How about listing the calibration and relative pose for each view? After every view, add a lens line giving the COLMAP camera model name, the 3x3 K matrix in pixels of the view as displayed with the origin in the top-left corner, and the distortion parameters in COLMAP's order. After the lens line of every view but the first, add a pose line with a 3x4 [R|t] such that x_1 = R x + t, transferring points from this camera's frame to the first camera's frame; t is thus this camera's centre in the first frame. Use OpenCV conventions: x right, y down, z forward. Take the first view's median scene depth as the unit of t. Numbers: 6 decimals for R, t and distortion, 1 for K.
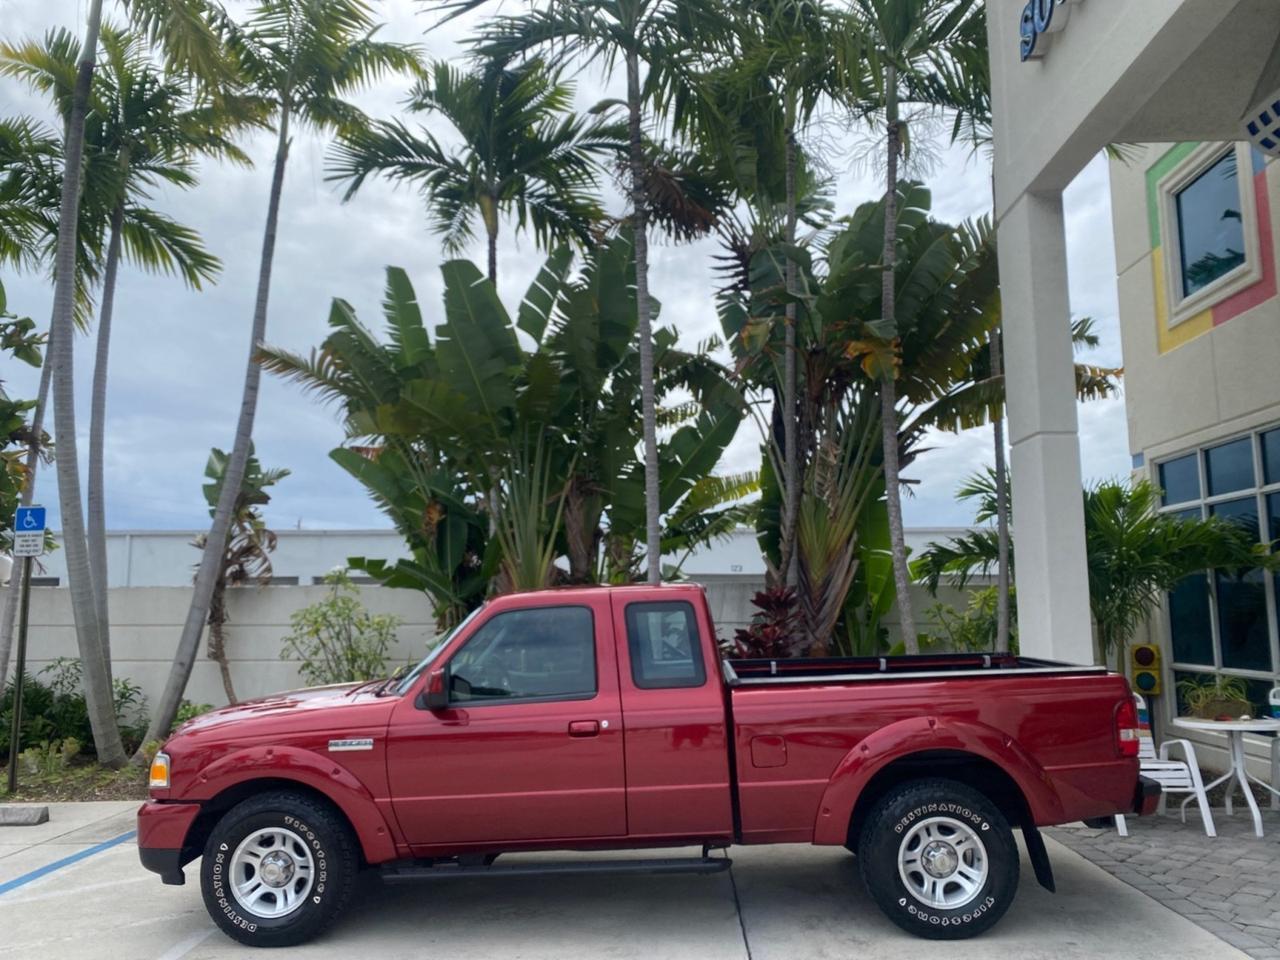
lens RADIAL K [[985.6, 0, 635.9], [0, 985.6, 476.6], [0, 0, 1]] dist [0.023800, -0.023145]
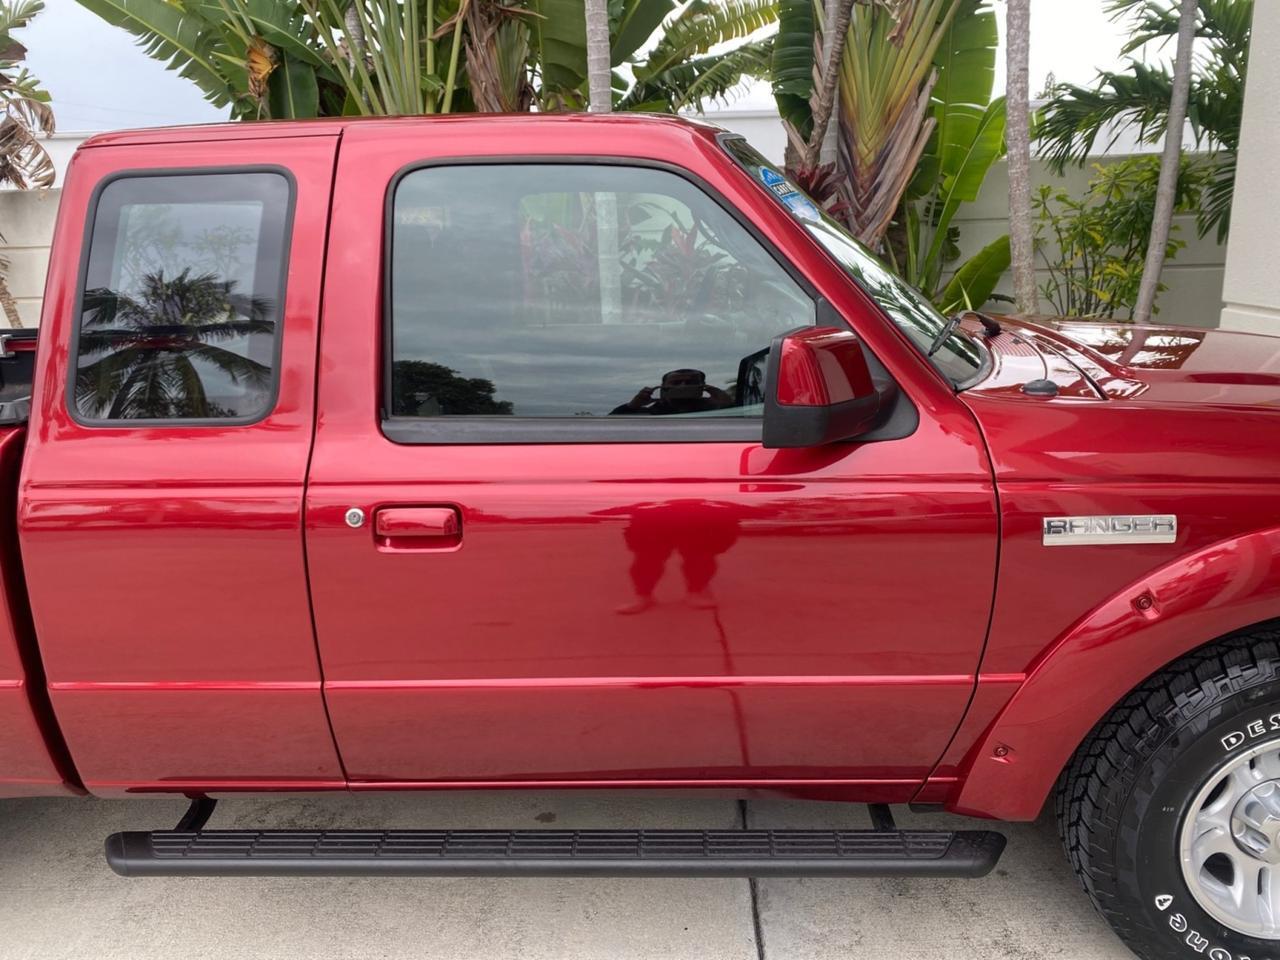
lens RADIAL K [[985.6, 0, 638.2], [0, 985.6, 462.3], [0, 0, 1]] dist [0.023800, -0.023145]
pose [[0.999629, -0.027216, -0.000542, 0.028805], [0.025525, 0.930218, 0.366118, 0.050575], [-0.009460, -0.365996, 0.930568, 0.322047]]
